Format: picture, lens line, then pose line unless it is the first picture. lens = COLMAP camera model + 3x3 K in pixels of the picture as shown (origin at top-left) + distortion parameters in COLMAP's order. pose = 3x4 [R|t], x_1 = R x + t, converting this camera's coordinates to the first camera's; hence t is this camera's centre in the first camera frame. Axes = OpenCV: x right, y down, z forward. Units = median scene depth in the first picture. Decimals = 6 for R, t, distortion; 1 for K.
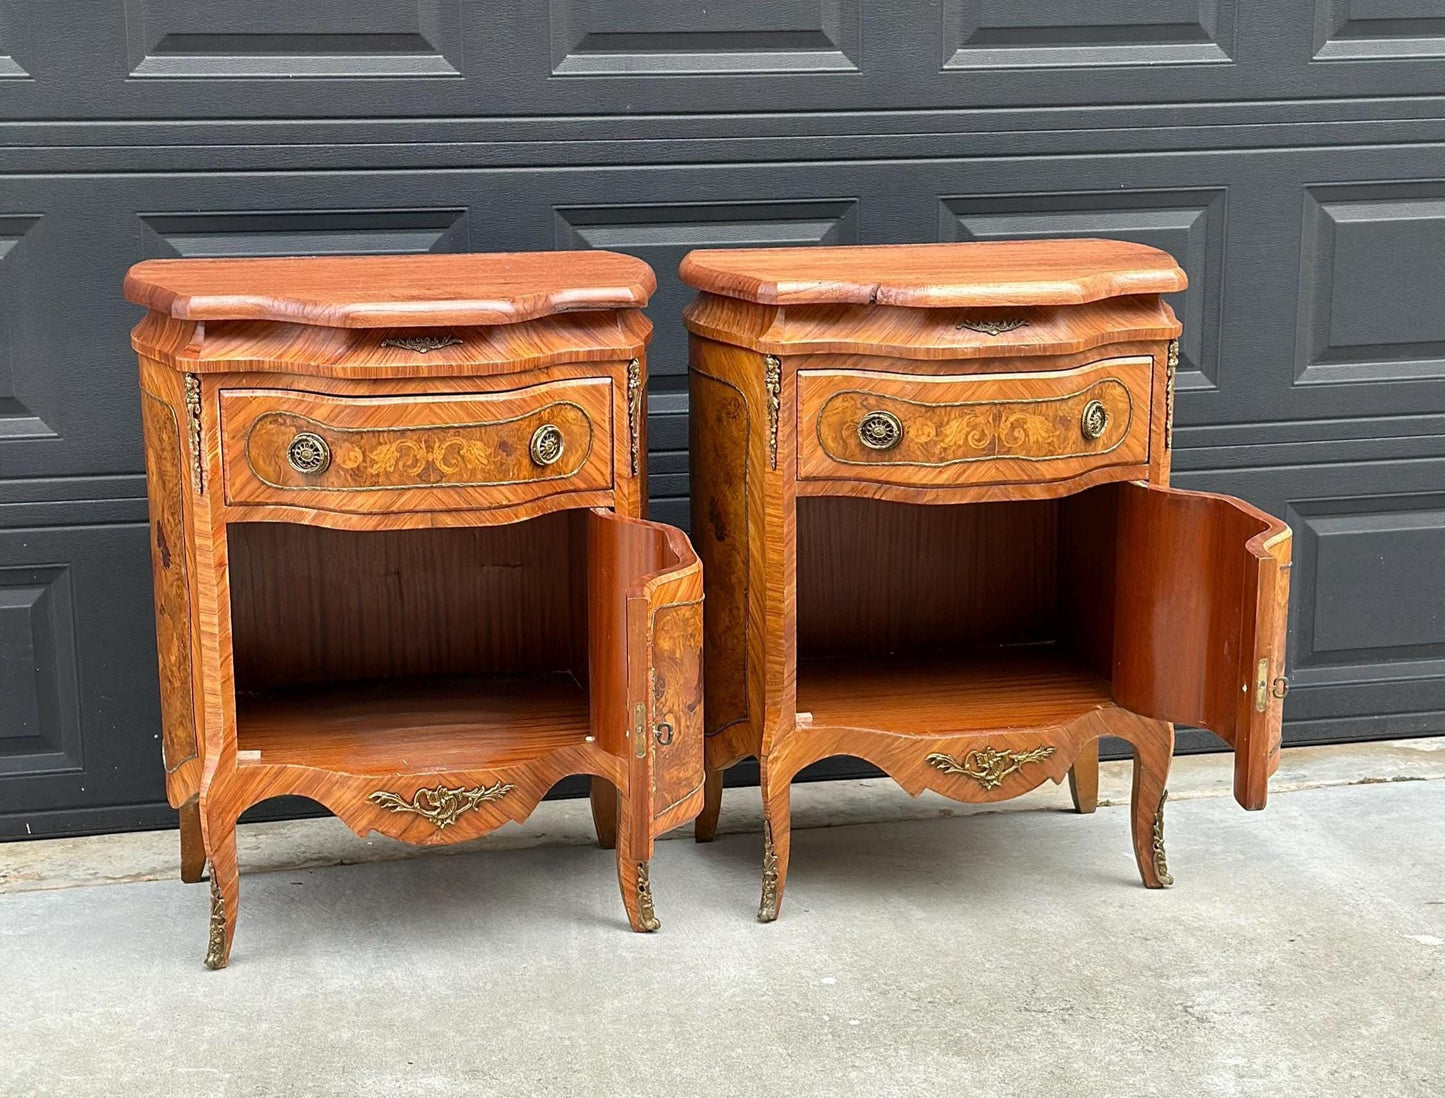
lens RADIAL K [[2669.6, 0, 715.4], [0, 2669.6, 656.3], [0, 0, 1]] dist [0.115668, -0.002620]
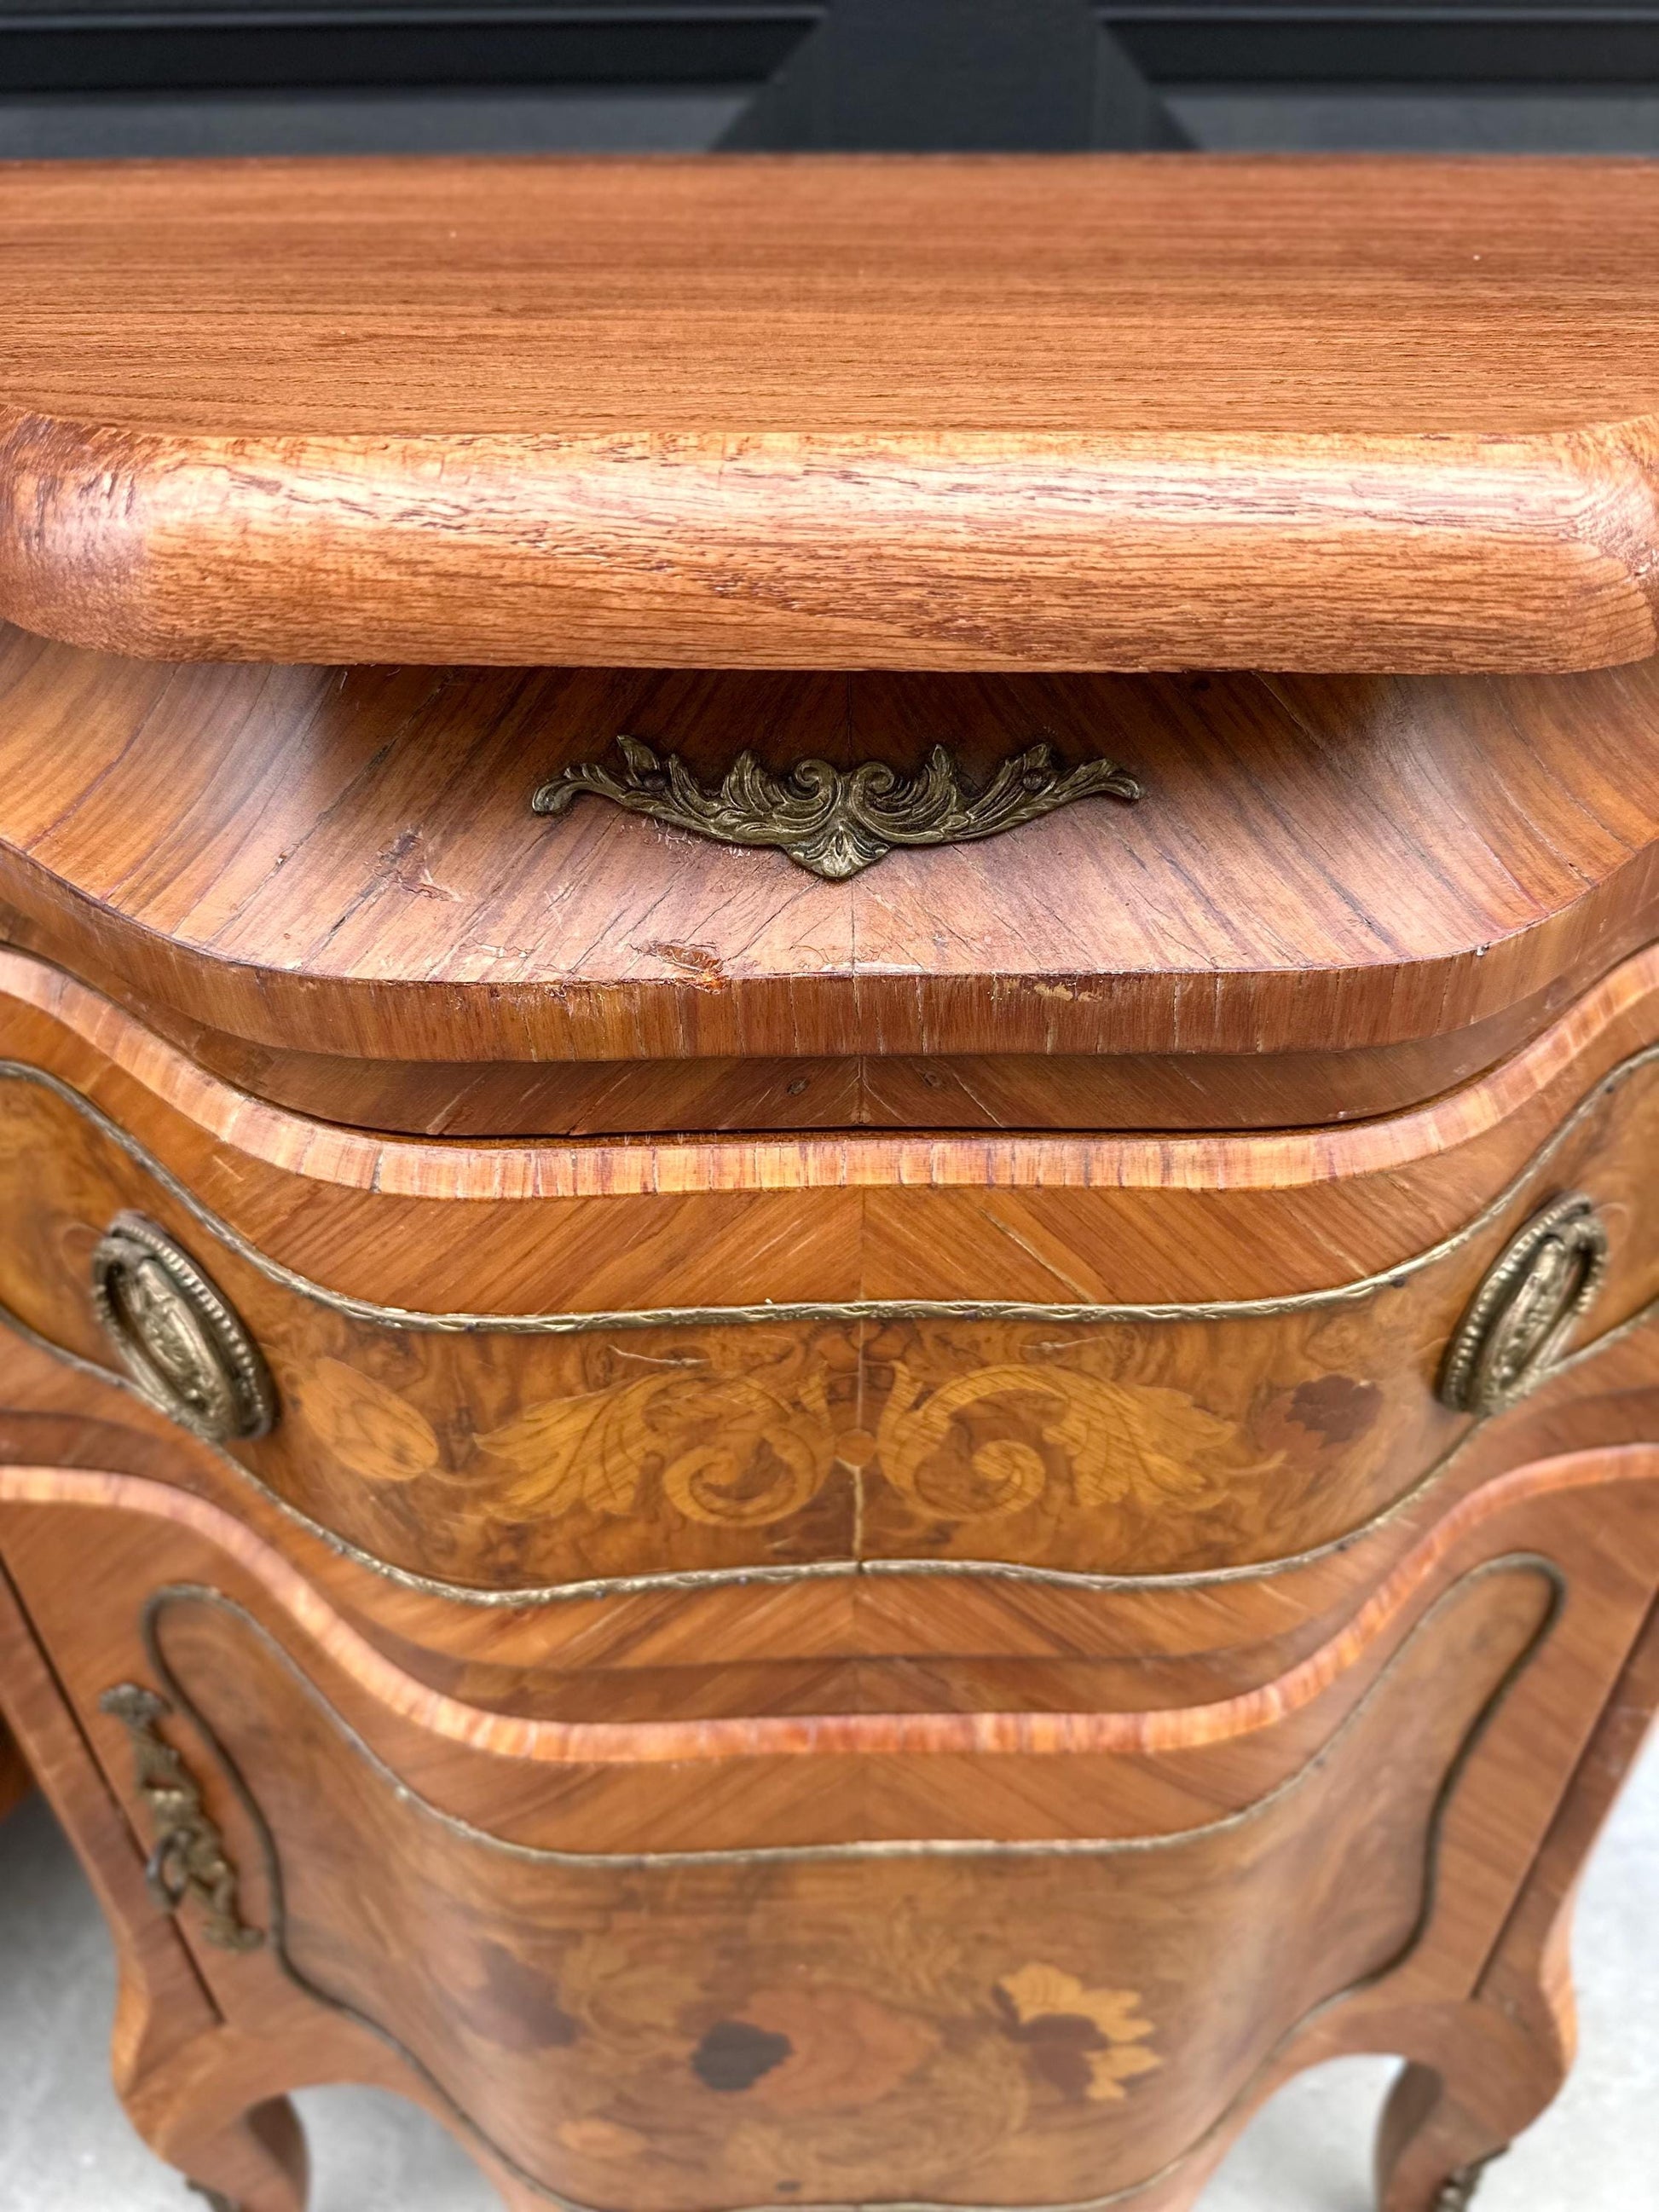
lens RADIAL K [[1594.1, 0, 829.5], [0, 1594.1, 1106.0], [0, 0, 1]] dist [0.160105, -0.287140]
pose [[0.977993, 0.120425, -0.170375, 0.116962], [-0.055173, 0.936812, 0.345454, -0.134831], [0.201211, -0.328452, 0.922840, 0.920135]]
